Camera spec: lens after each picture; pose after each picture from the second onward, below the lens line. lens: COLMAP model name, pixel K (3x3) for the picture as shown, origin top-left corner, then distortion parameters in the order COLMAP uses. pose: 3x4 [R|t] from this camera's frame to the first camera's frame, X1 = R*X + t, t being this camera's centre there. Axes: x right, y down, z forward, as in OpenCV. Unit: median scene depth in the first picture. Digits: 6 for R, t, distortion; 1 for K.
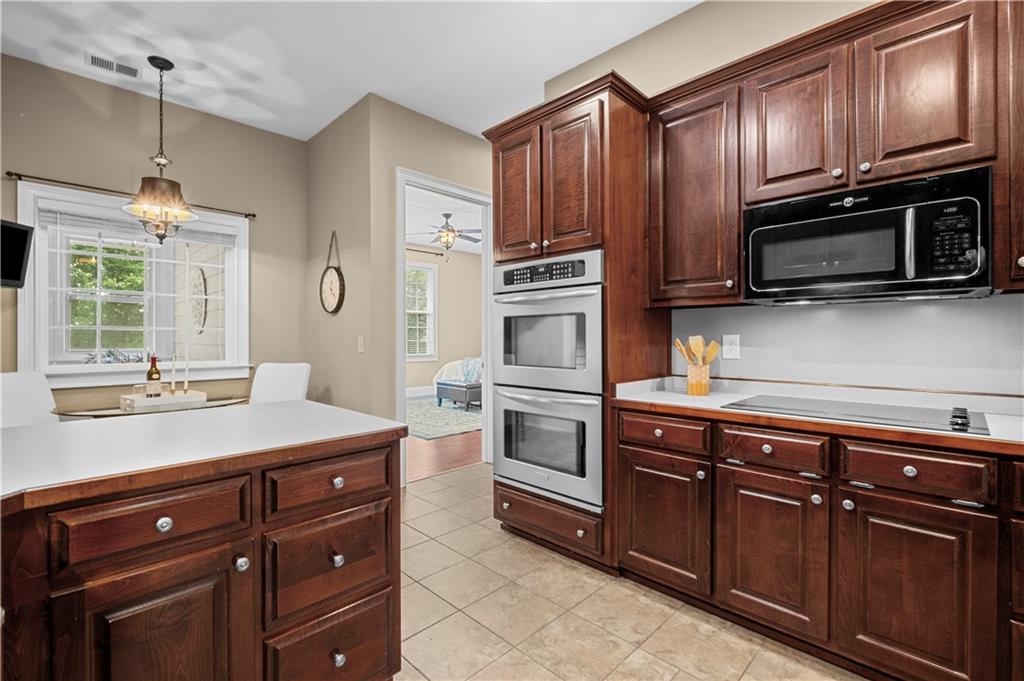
lens RADIAL K [[449.4, 0, 510.8], [0, 449.4, 340.5], [0, 0, 1]] dist [0.005708, 0.000546]
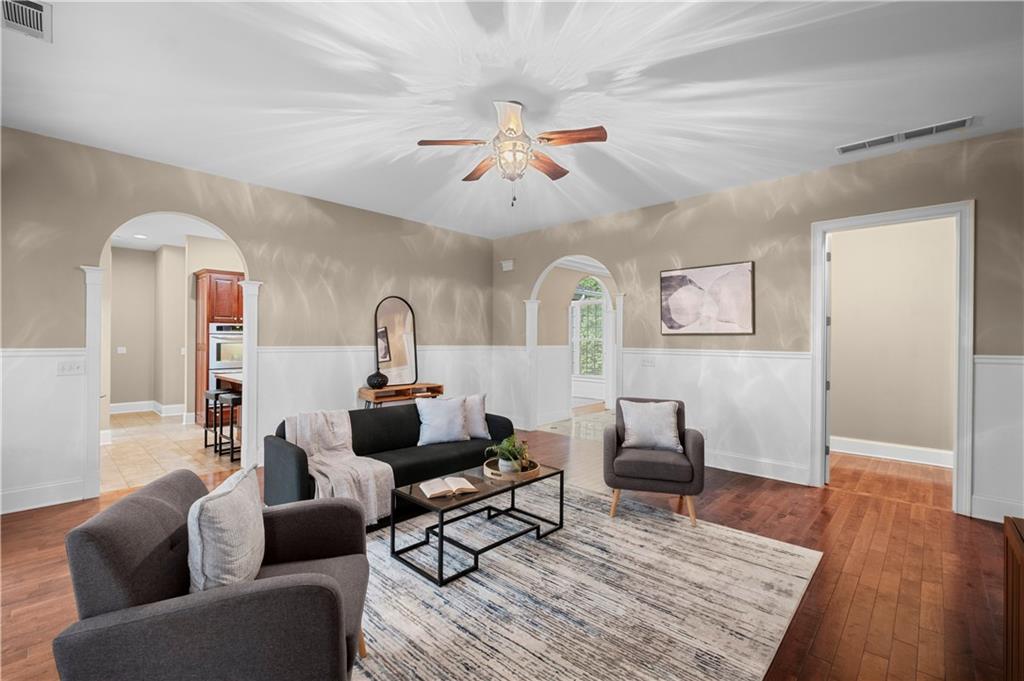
lens RADIAL K [[449.4, 0, 510.0], [0, 449.4, 340.0], [0, 0, 1]] dist [0.005708, 0.000546]
pose [[-0.025873, 0.003650, 0.999659, -2.839902], [0.003202, 0.999989, -0.003568, -0.056345], [-0.999660, 0.003109, -0.025884, -0.685988]]
